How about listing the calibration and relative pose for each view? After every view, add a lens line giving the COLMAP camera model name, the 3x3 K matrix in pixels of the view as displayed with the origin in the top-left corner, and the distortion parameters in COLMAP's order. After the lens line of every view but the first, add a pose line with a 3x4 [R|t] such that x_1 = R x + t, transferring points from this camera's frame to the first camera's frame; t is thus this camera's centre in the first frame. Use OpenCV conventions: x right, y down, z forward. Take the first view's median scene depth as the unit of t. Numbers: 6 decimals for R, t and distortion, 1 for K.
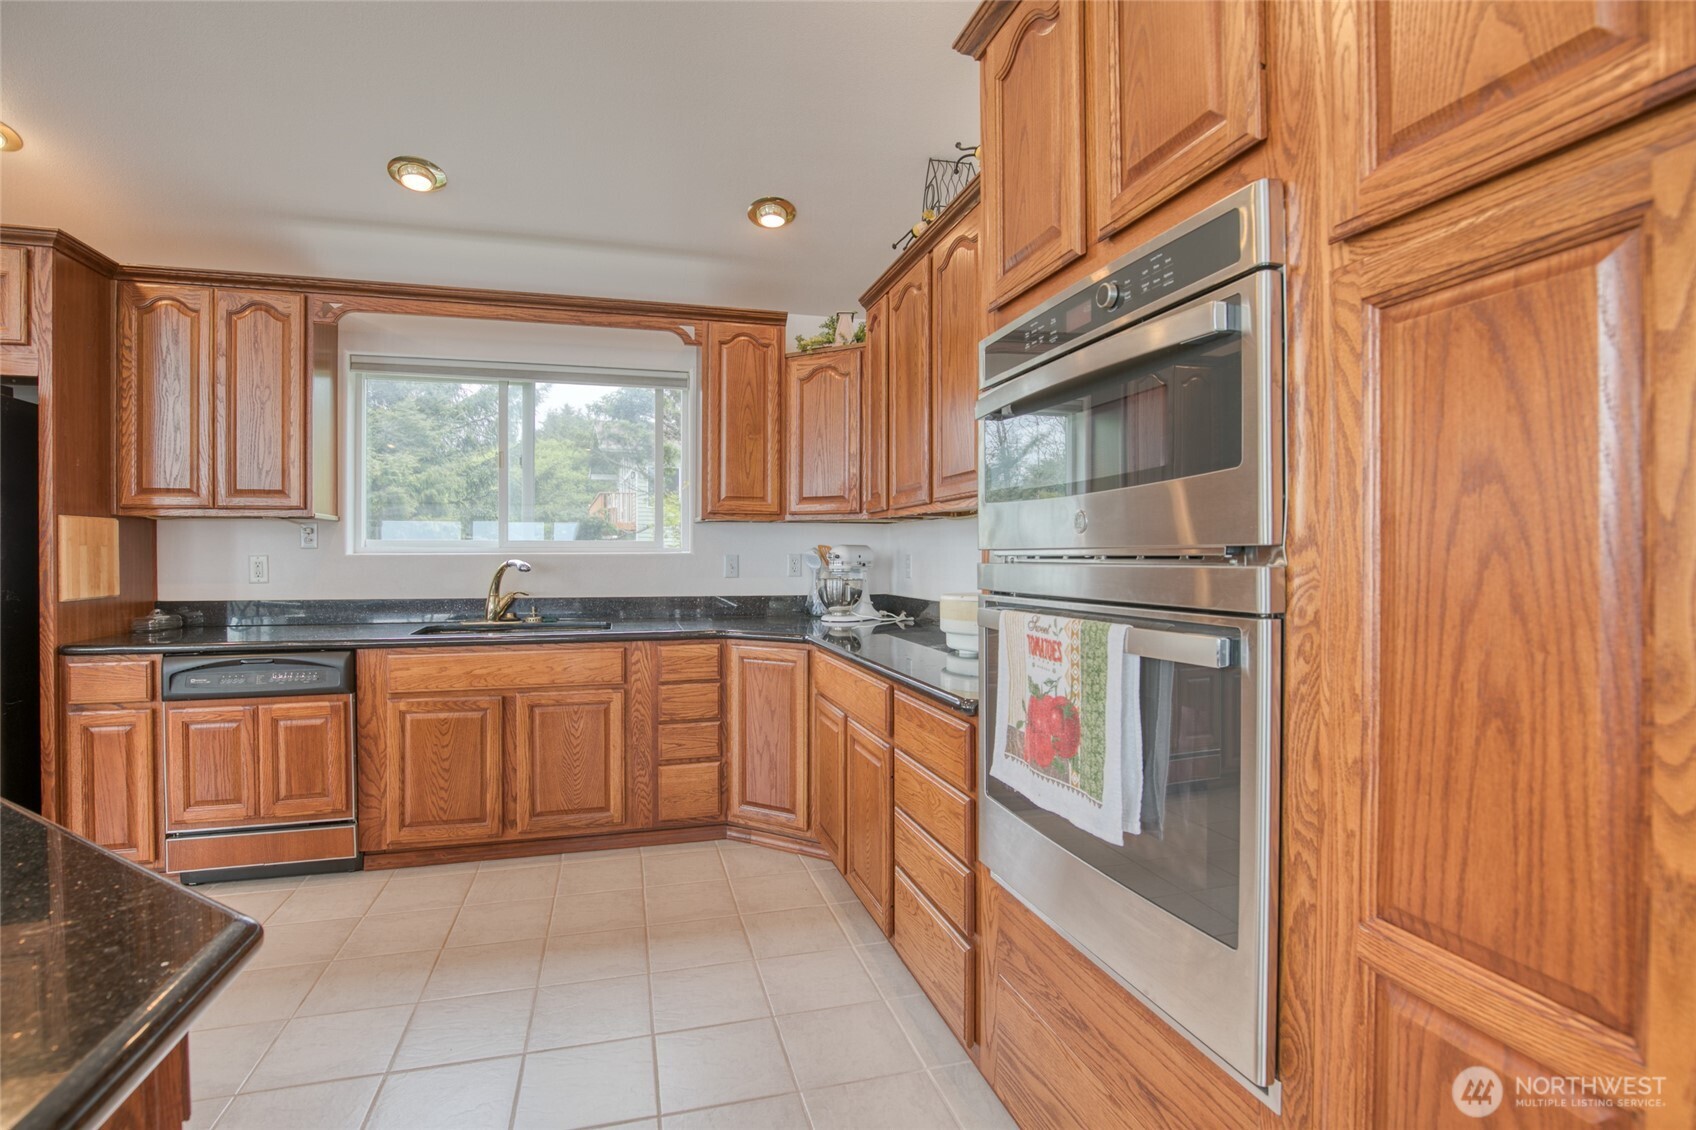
lens RADIAL K [[812.5, 0, 818.8], [0, 812.5, 560.8], [0, 0, 1]] dist [-0.021361, 0.000011]
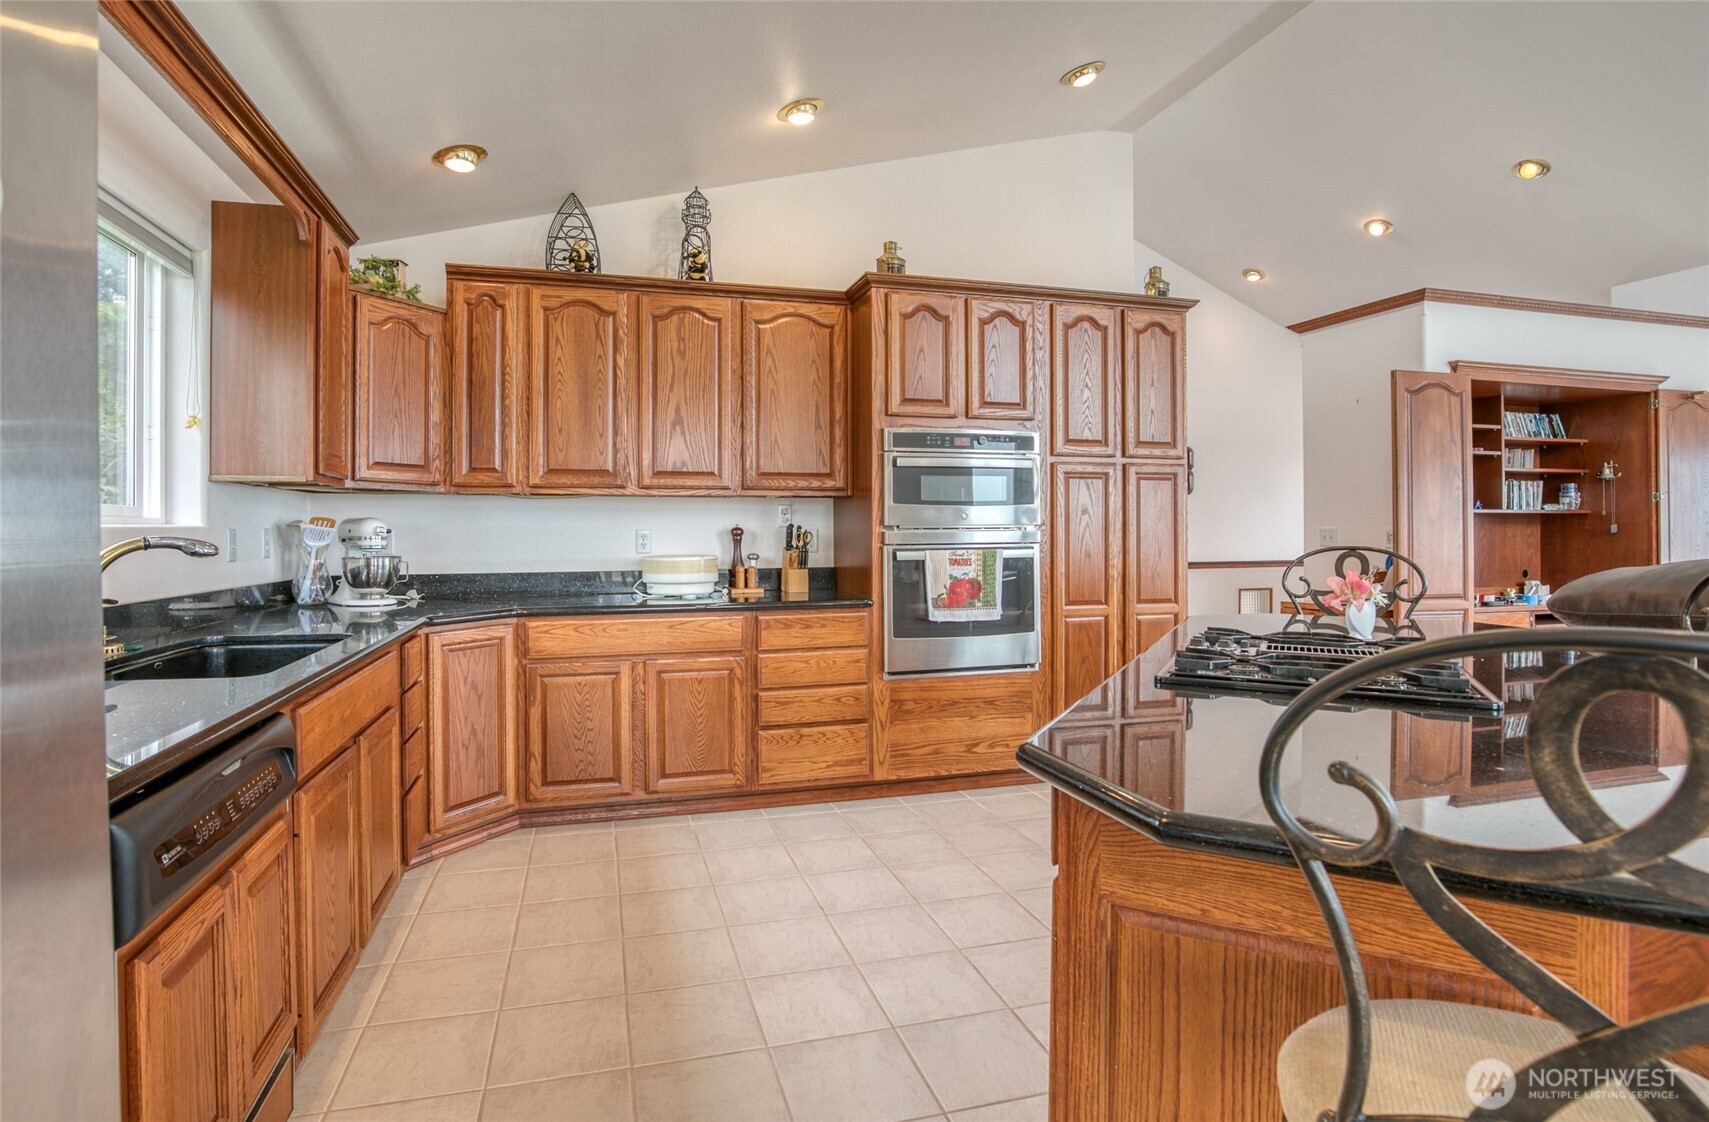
lens RADIAL K [[834.5, 0, 845.7], [0, 834.5, 526.3], [0, 0, 1]] dist [-0.030136, -0.000076]
pose [[-0.029620, 0.006351, 0.999541, -1.057721], [0.011104, 0.999920, -0.006025, 0.000707], [-0.999500, 0.010920, -0.029688, 0.623944]]
